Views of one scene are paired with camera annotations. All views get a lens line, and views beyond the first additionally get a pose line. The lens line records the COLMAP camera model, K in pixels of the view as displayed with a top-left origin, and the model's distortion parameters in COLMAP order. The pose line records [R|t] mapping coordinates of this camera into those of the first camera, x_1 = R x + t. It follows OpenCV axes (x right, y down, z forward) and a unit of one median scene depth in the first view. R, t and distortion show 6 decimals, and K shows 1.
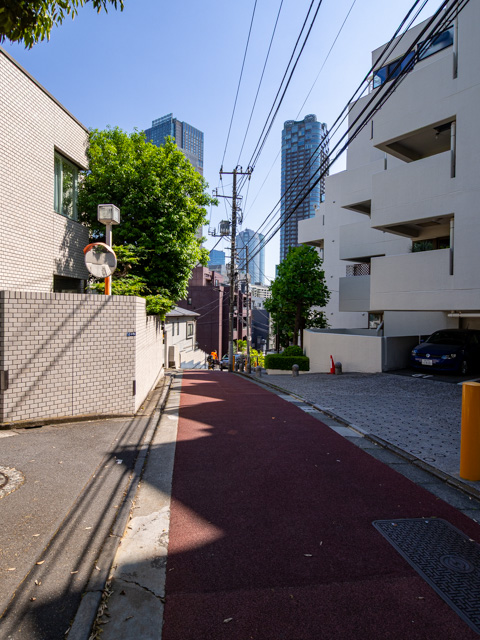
lens RADIAL K [[383.6, 0, 240.9], [0, 383.6, 318.0], [0, 0, 1]] dist [0.004714, -0.000333]
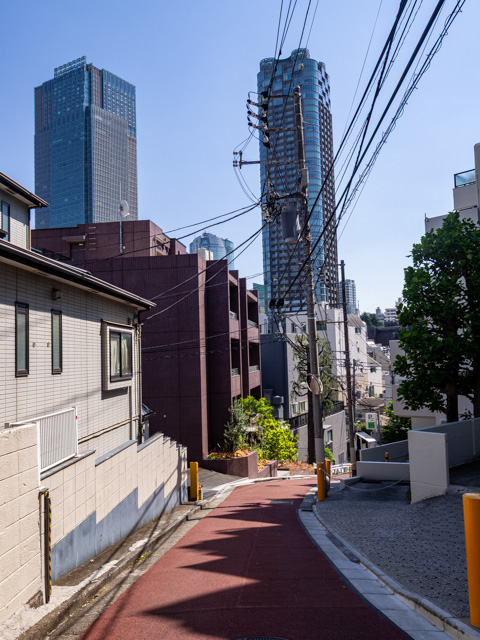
lens RADIAL K [[574.7, 0, 242.6], [0, 574.7, 319.2], [0, 0, 1]] dist [0.022133, 0.003253]
pose [[0.996328, -0.038120, 0.076669, -0.121021], [0.044451, 0.995587, -0.082648, 0.061041], [-0.073180, 0.085752, 0.993625, 0.940447]]
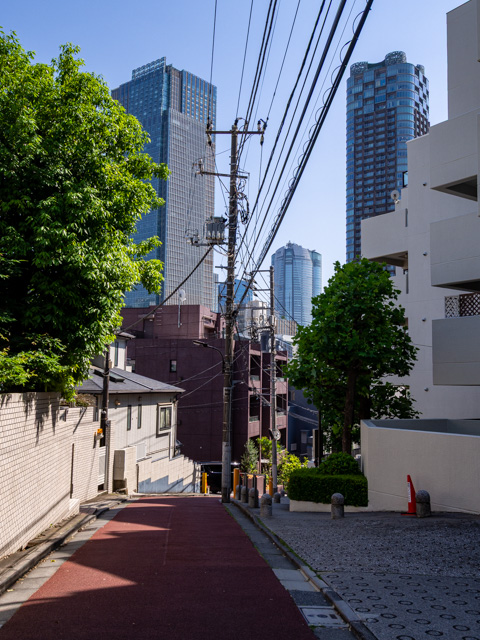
lens RADIAL K [[666.8, 0, 240.7], [0, 666.8, 318.8], [0, 0, 1]] dist [0.035277, 0.000000]
pose [[0.998194, -0.003432, -0.059975, 0.048865], [-0.003543, 0.993266, -0.115803, -0.001051], [0.059968, 0.115806, 0.991460, 0.079026]]
